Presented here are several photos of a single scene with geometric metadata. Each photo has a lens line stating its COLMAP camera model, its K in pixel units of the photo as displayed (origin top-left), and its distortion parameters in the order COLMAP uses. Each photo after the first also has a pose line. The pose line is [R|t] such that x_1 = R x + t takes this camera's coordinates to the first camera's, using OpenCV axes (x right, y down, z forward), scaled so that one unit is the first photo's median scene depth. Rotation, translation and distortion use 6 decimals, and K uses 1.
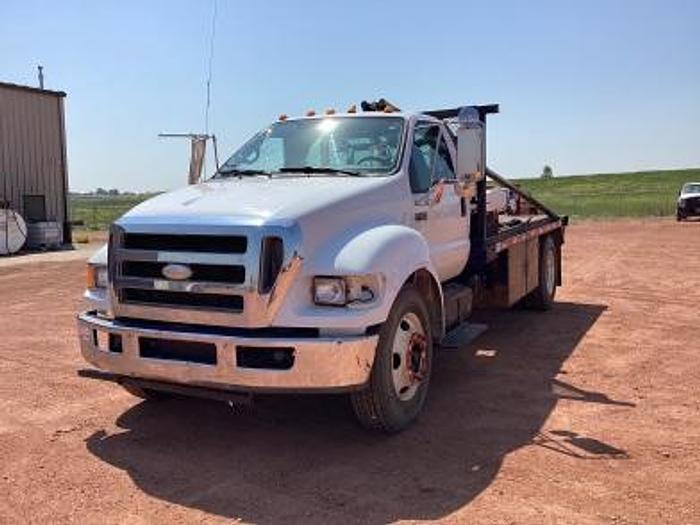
lens RADIAL K [[643.6, 0, 350.0], [0, 643.6, 262.5], [0, 0, 1]] dist [0.026431, -0.005635]
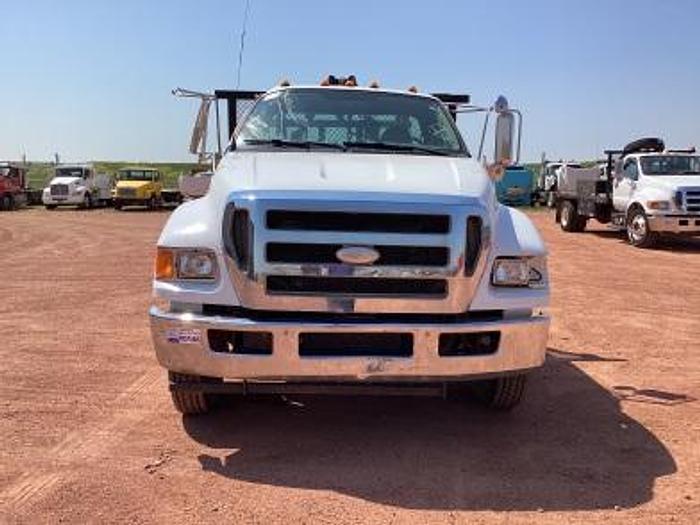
lens RADIAL K [[643.6, 0, 350.0], [0, 643.6, 262.5], [0, 0, 1]] dist [0.026431, -0.005635]
pose [[0.863177, -0.020514, 0.504484, -0.740424], [0.008037, 0.999606, 0.026897, 0.001146], [-0.504837, -0.019162, 0.863002, 0.264056]]
